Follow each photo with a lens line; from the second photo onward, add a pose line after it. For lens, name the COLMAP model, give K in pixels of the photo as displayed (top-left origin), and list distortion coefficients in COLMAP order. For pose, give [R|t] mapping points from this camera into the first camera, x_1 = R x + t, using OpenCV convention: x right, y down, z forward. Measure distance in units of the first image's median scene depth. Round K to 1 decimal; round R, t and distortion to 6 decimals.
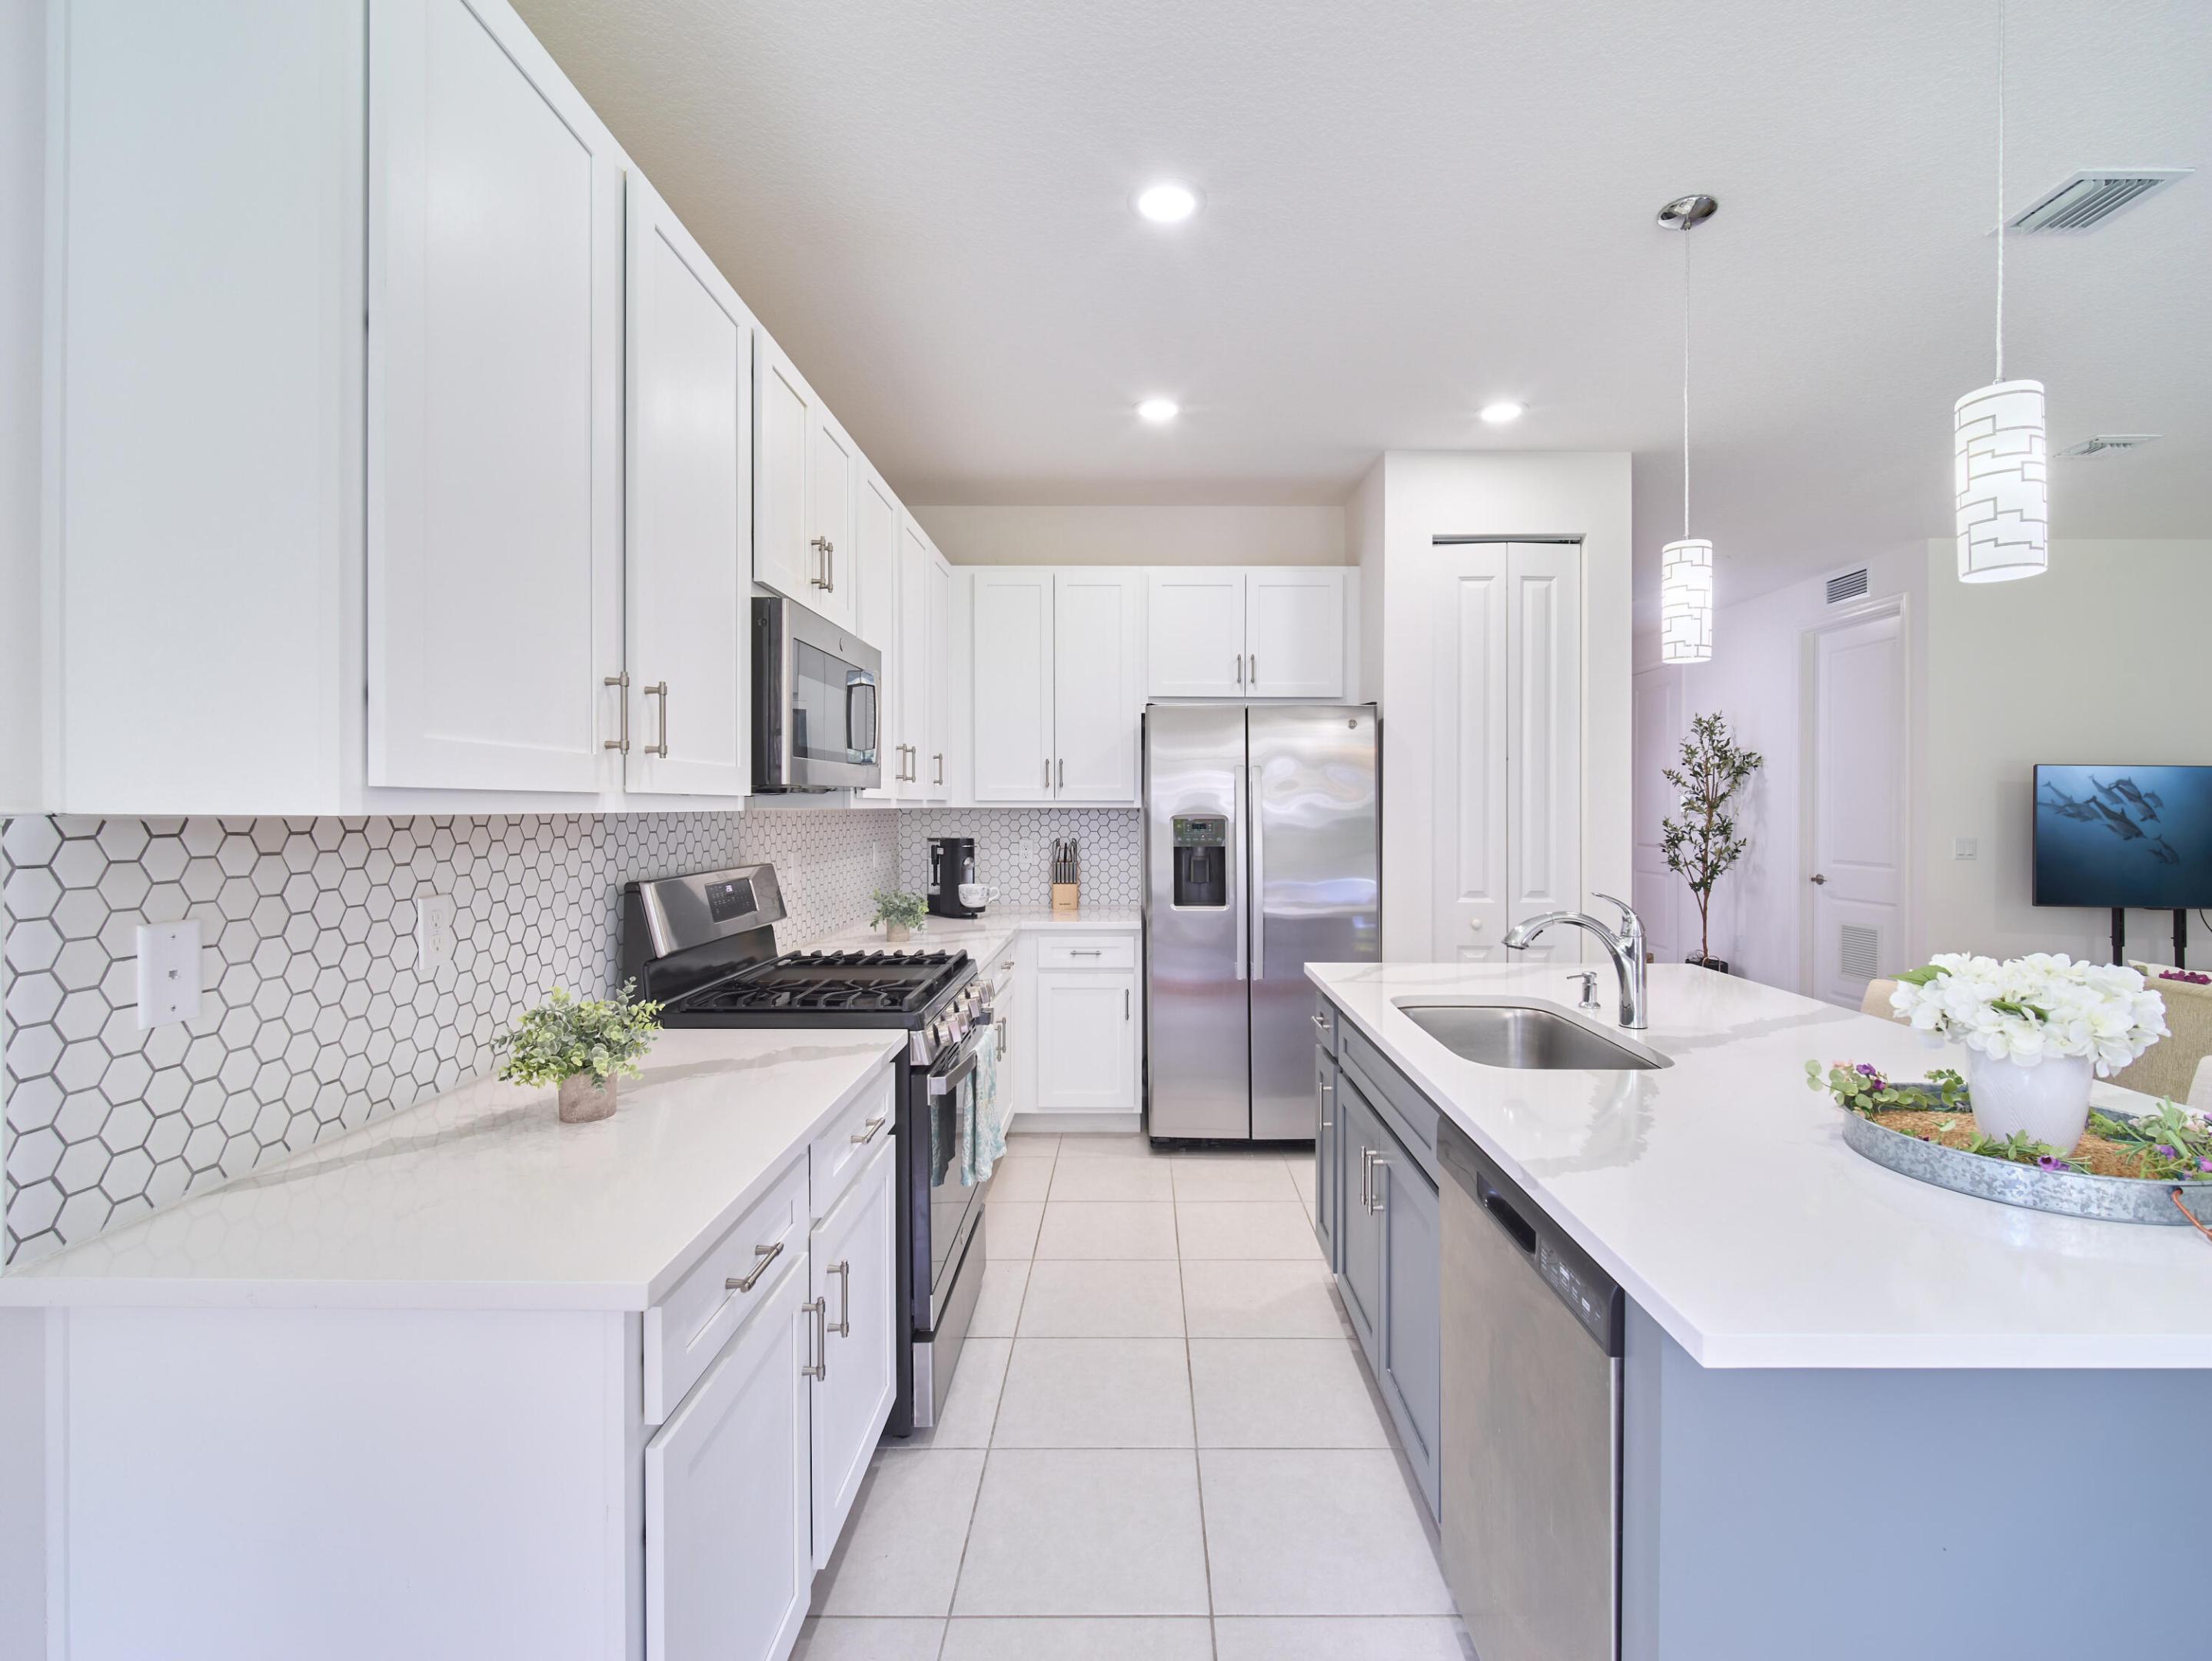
lens RADIAL K [[992.6, 0, 1129.0], [0, 992.6, 819.0], [0, 0, 1]] dist [-0.013827, -0.000917]
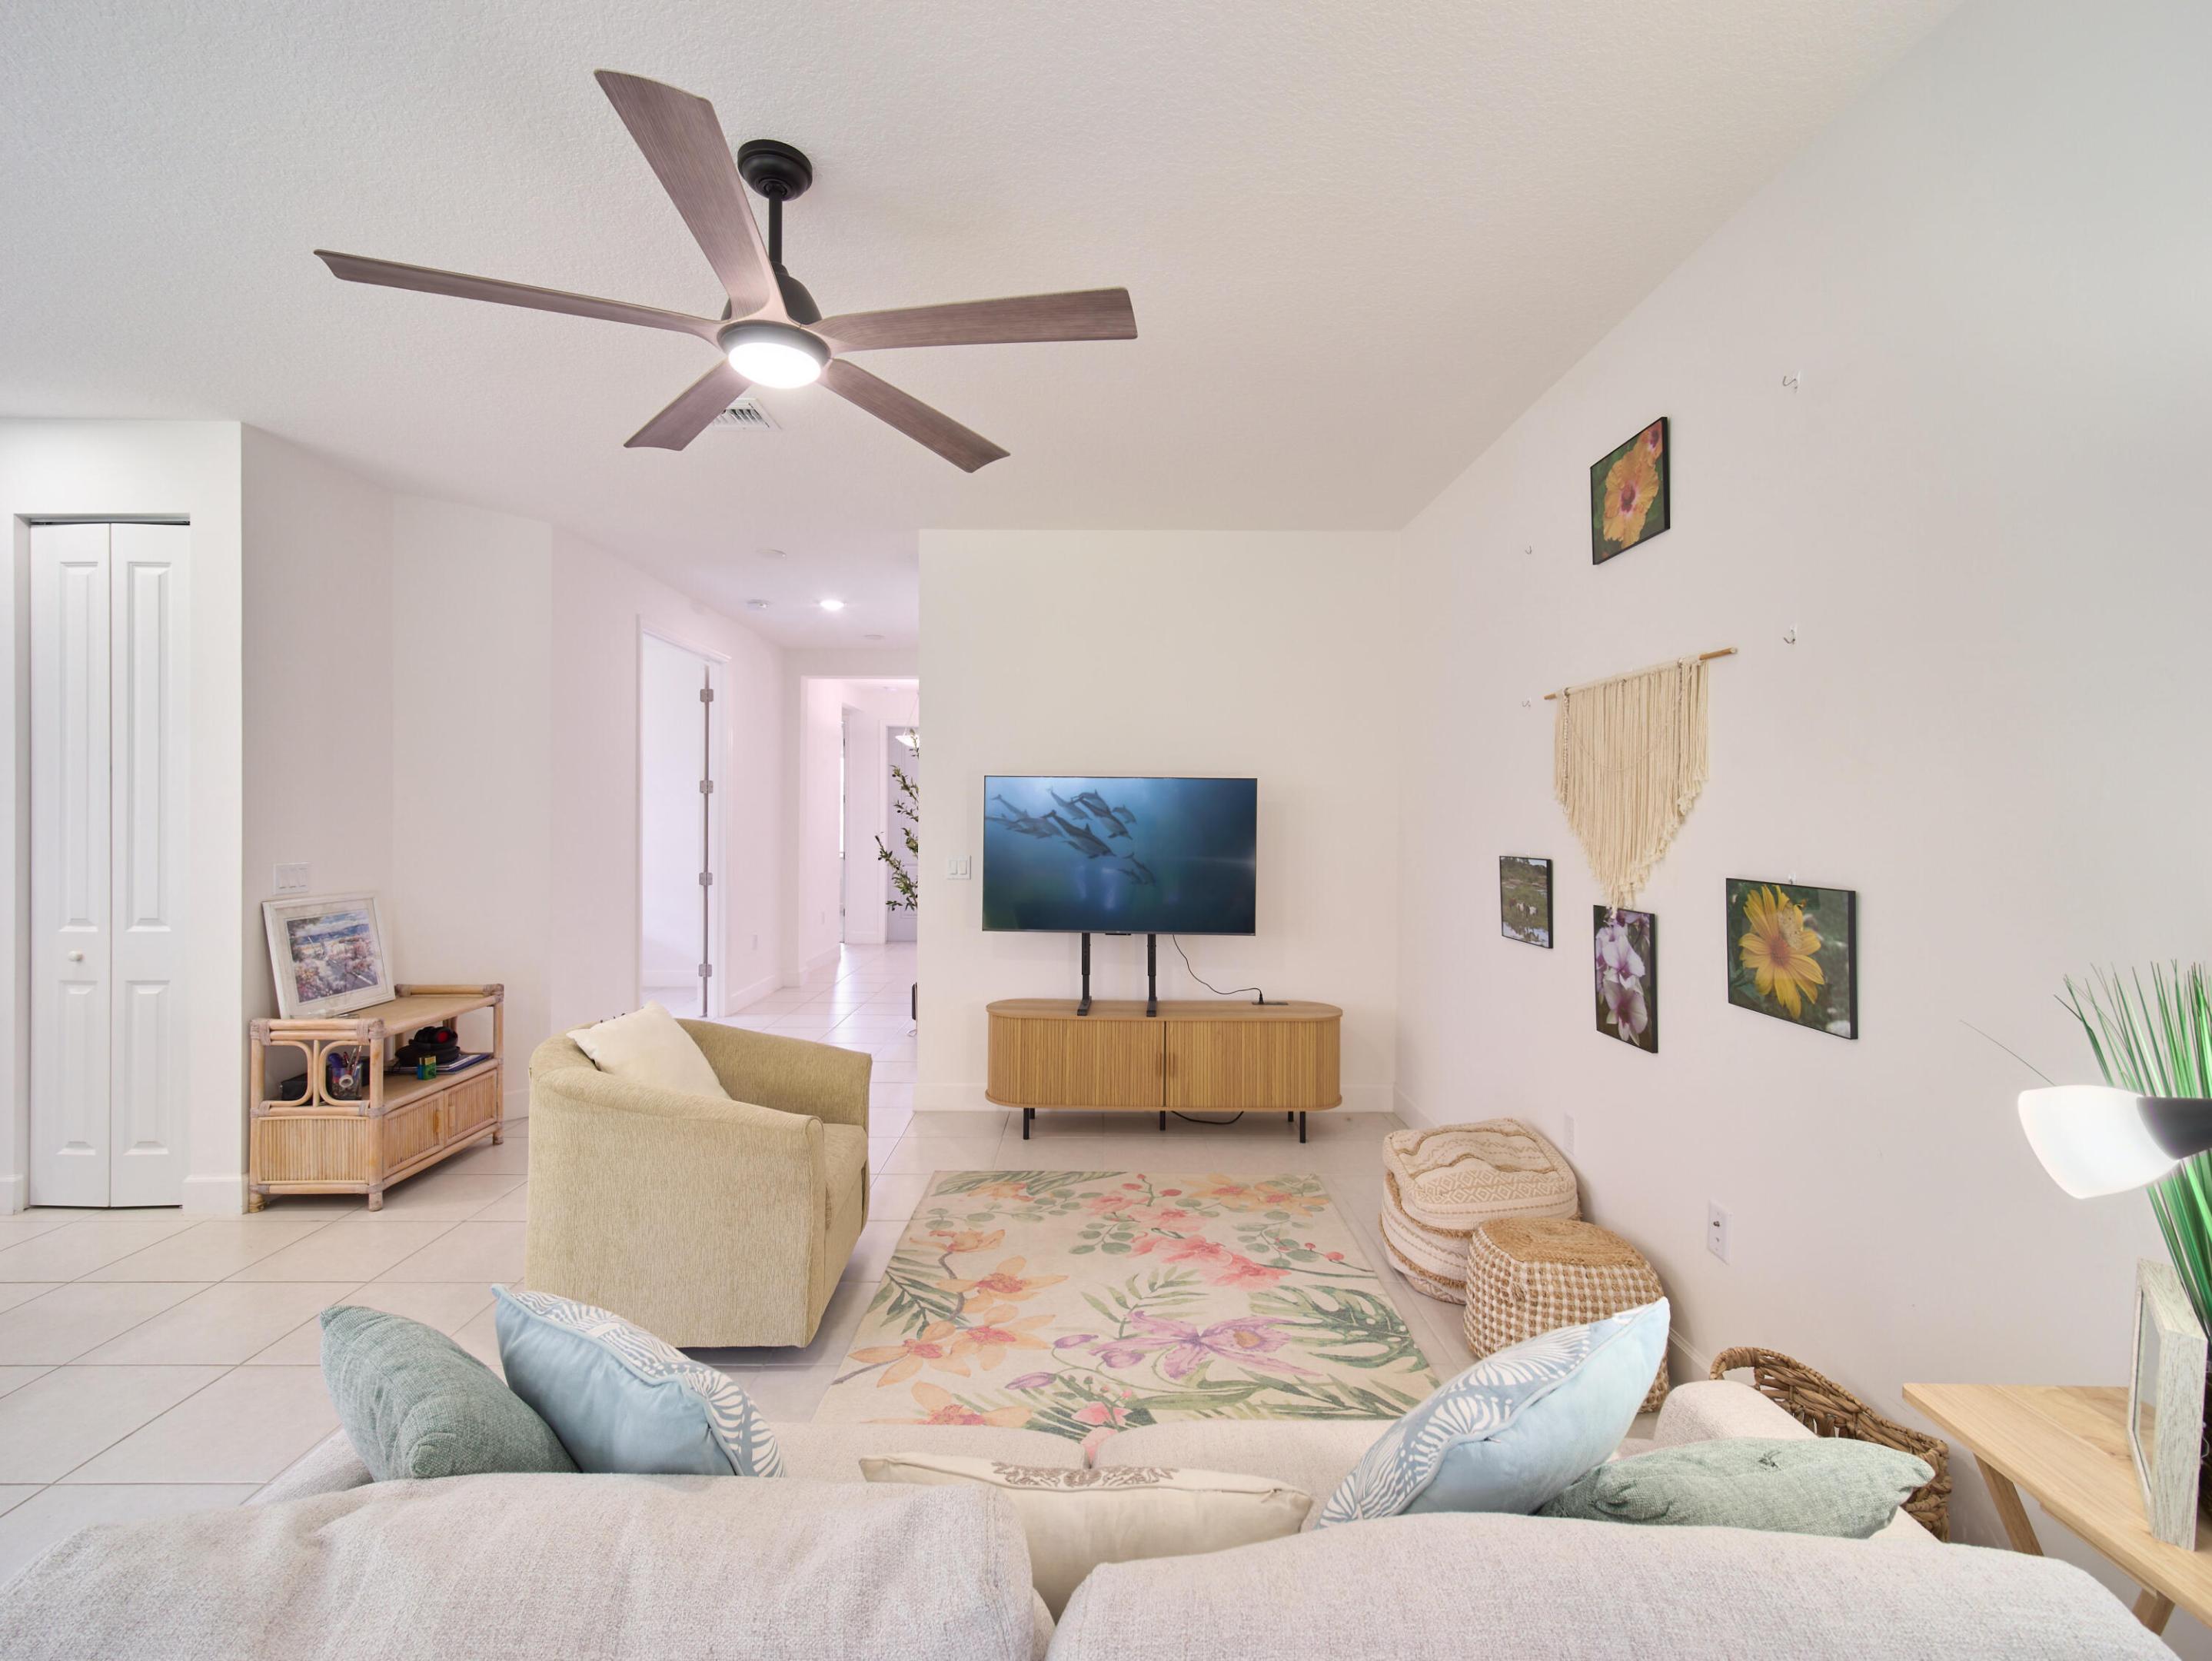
lens RADIAL K [[1000.7, 0, 1102.5], [0, 1000.7, 819.9], [0, 0, 1]] dist [0.018268, -0.000975]
pose [[0.999996, 0.000535, 0.002666, 1.162287], [-0.000507, 0.999943, -0.010668, -0.005219], [-0.002671, 0.010667, 0.999940, 0.083391]]
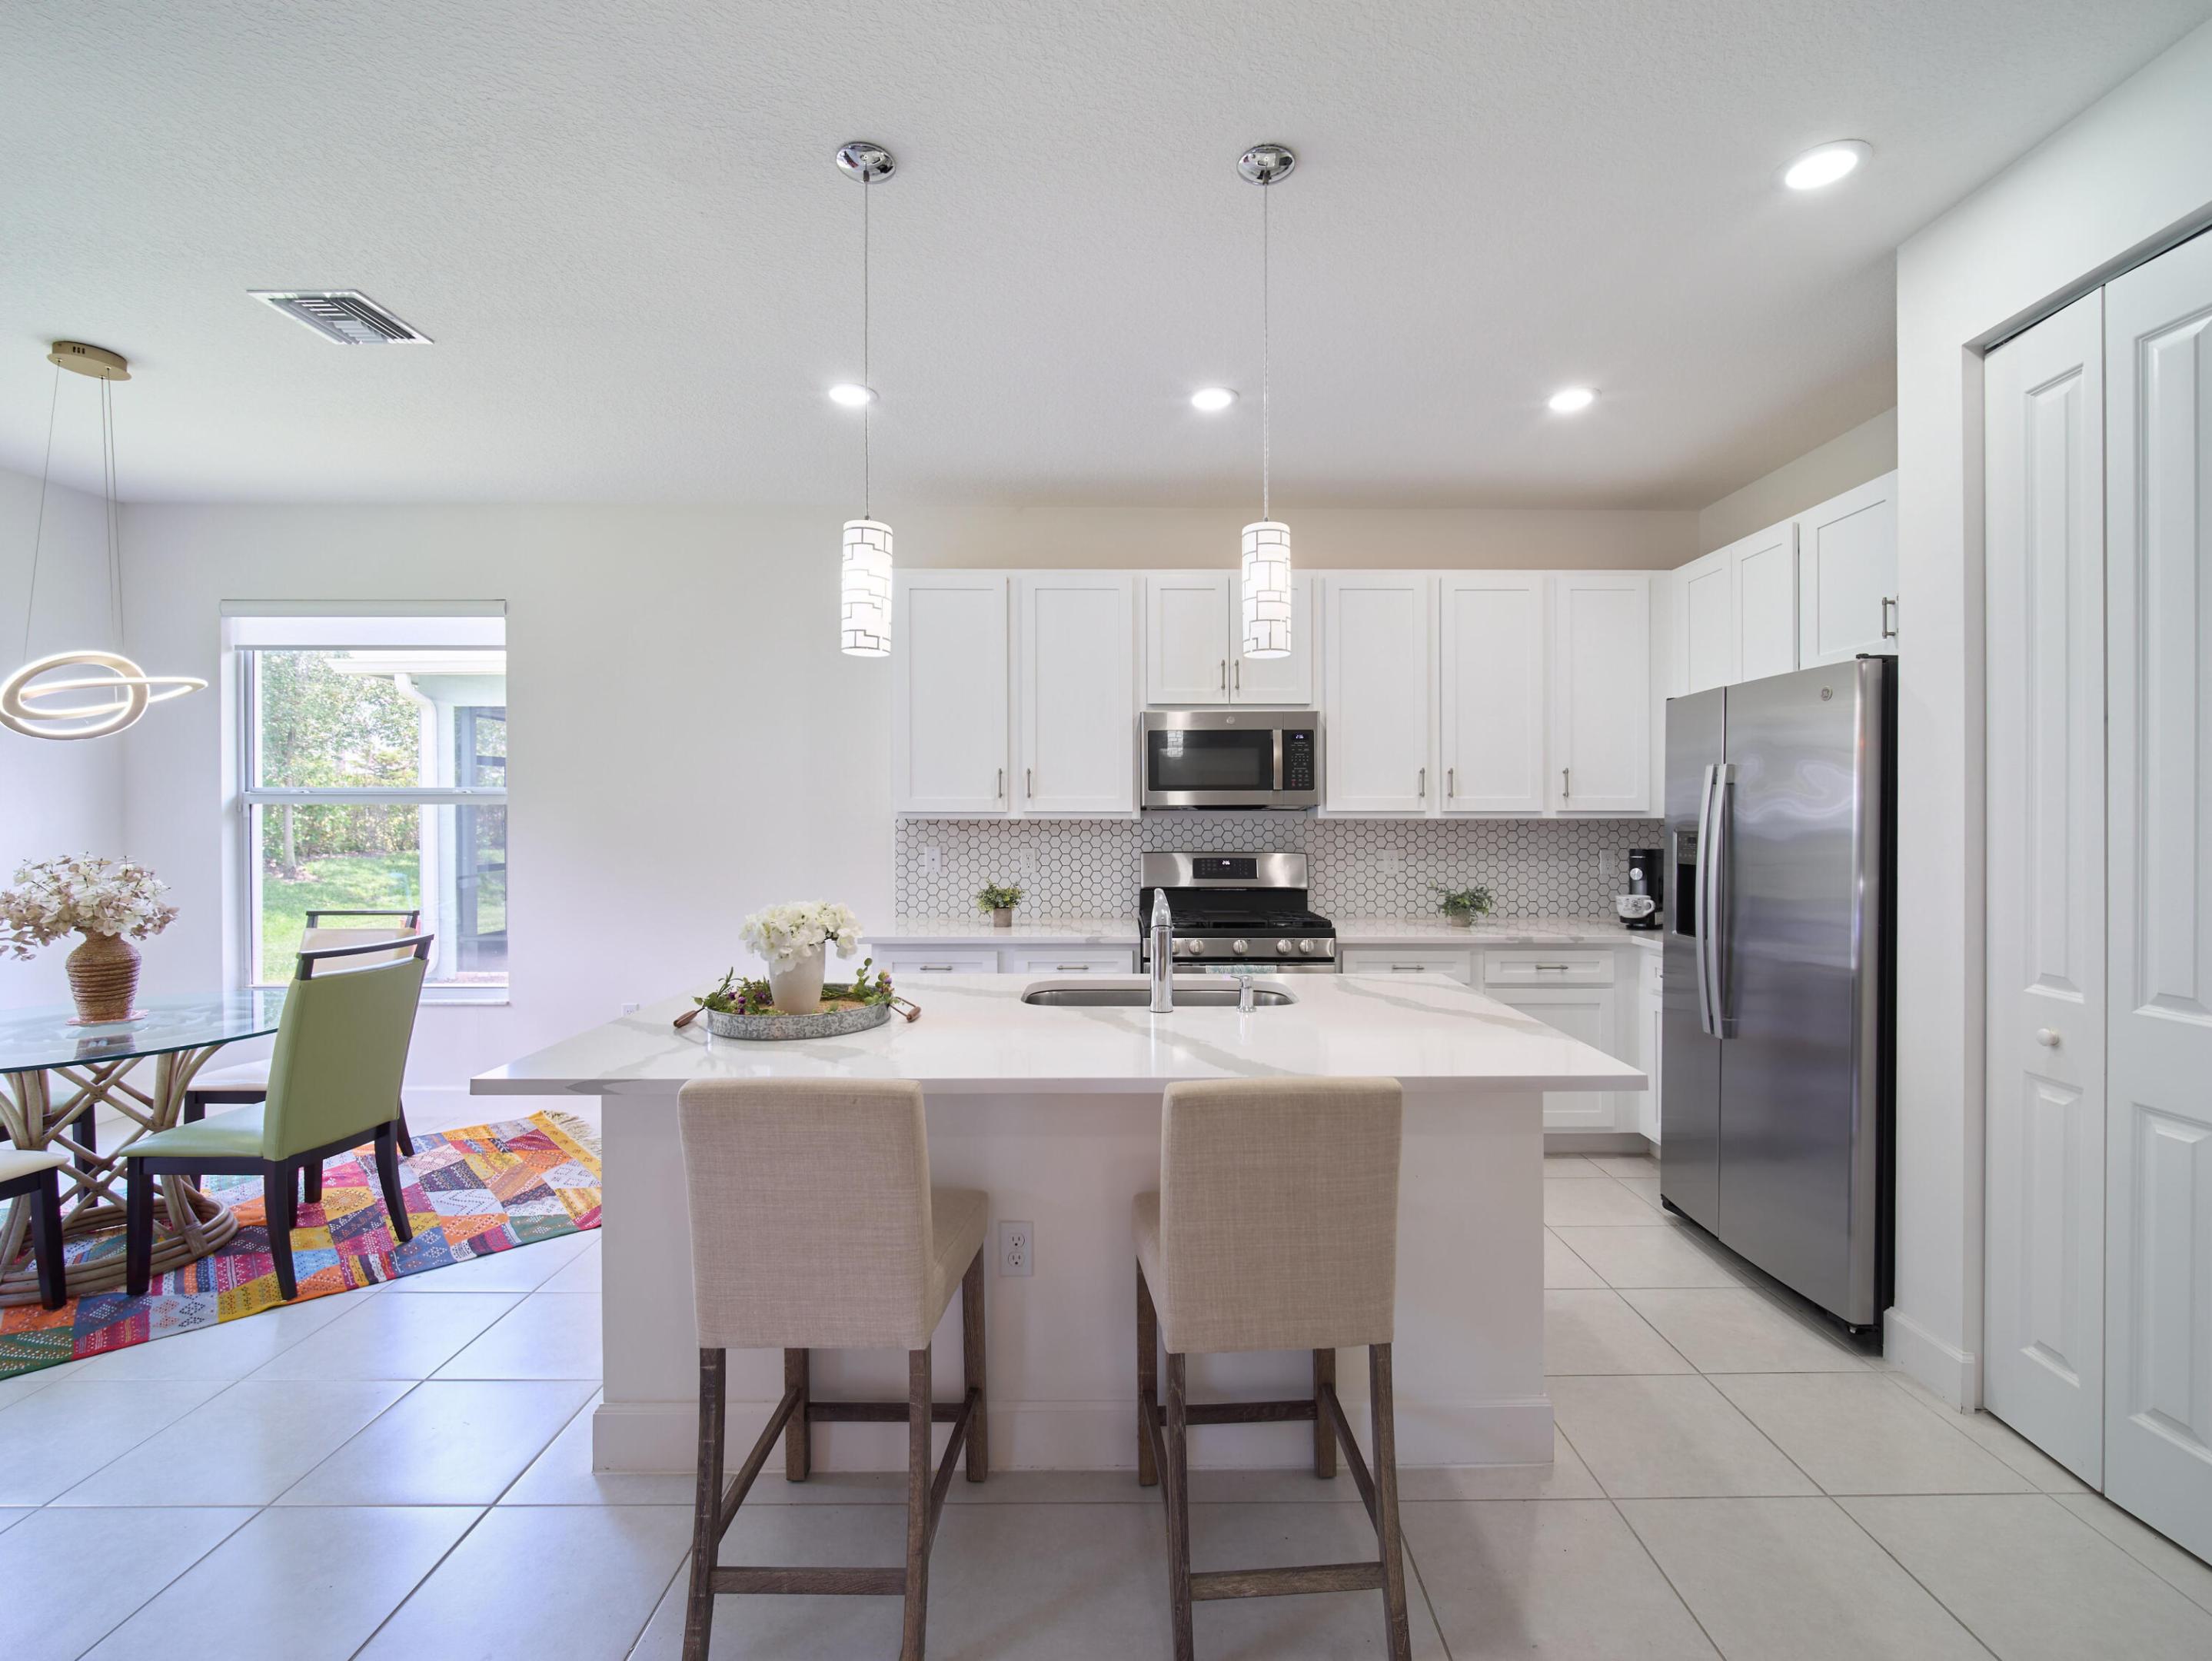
lens RADIAL K [[973.1, 0, 1142.7], [0, 973.1, 817.4], [0, 0, 1]] dist [-0.012145, -0.000375]
pose [[0.024160, -0.002735, -0.999704, 0.783164], [-0.013542, 0.999904, -0.003063, -0.002635], [0.999616, 0.013612, 0.024121, 0.465188]]
